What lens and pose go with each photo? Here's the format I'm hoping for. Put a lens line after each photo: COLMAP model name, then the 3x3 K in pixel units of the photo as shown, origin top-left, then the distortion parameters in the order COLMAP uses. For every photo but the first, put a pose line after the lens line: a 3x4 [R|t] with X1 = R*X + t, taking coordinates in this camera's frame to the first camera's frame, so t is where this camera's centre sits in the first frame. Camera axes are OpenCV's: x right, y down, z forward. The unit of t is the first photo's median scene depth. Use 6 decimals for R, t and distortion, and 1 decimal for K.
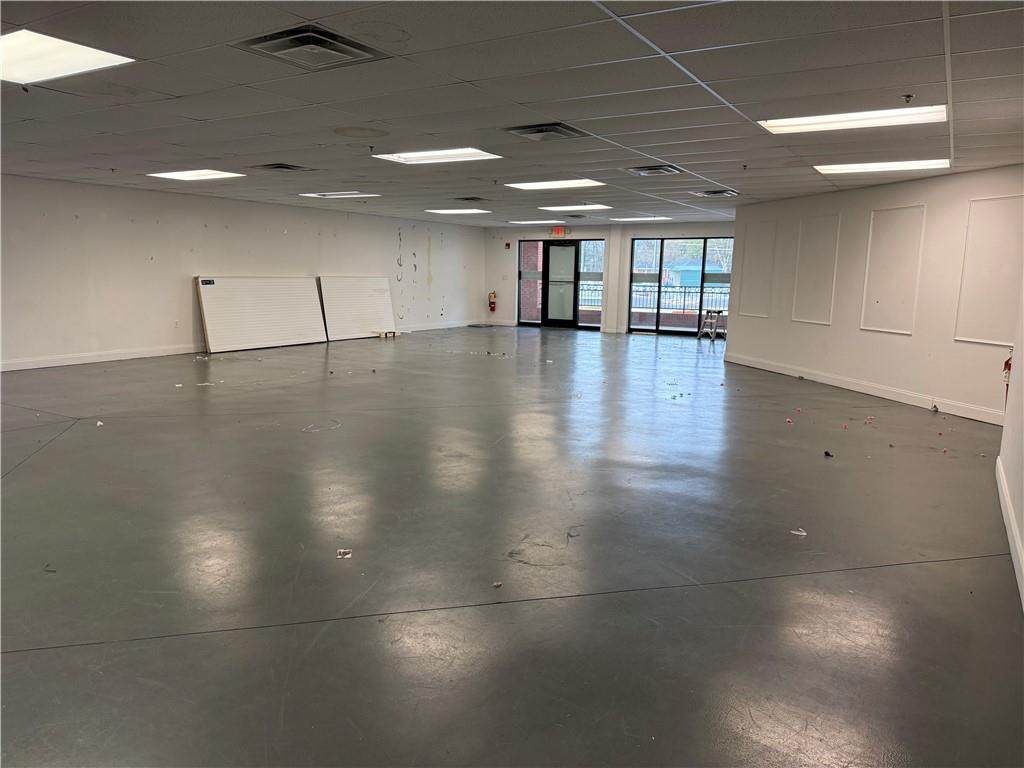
lens RADIAL K [[711.6, 0, 512.0], [0, 711.6, 384.0], [0, 0, 1]] dist [0.054542, -0.000650]
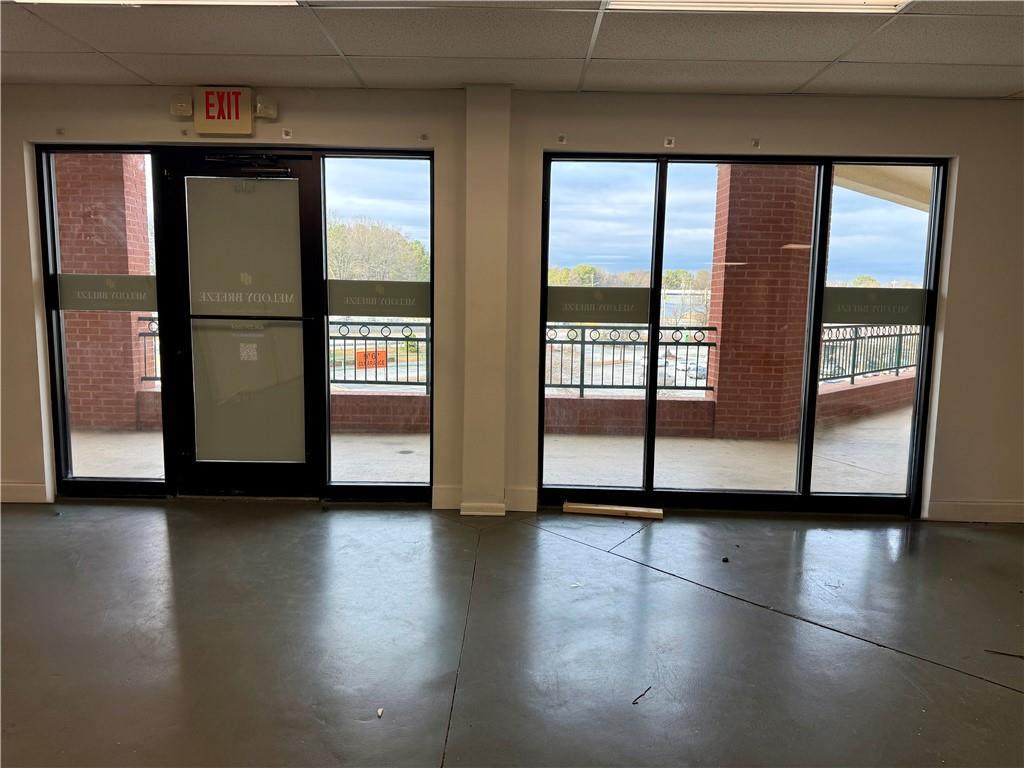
lens RADIAL K [[711.6, 0, 512.0], [0, 711.6, 384.0], [0, 0, 1]] dist [0.054542, -0.000650]
pose [[0.876011, -0.055450, 0.479093, 0.028562], [0.068589, 0.997595, -0.009952, -0.111954], [-0.477389, 0.041579, 0.877708, 0.738427]]
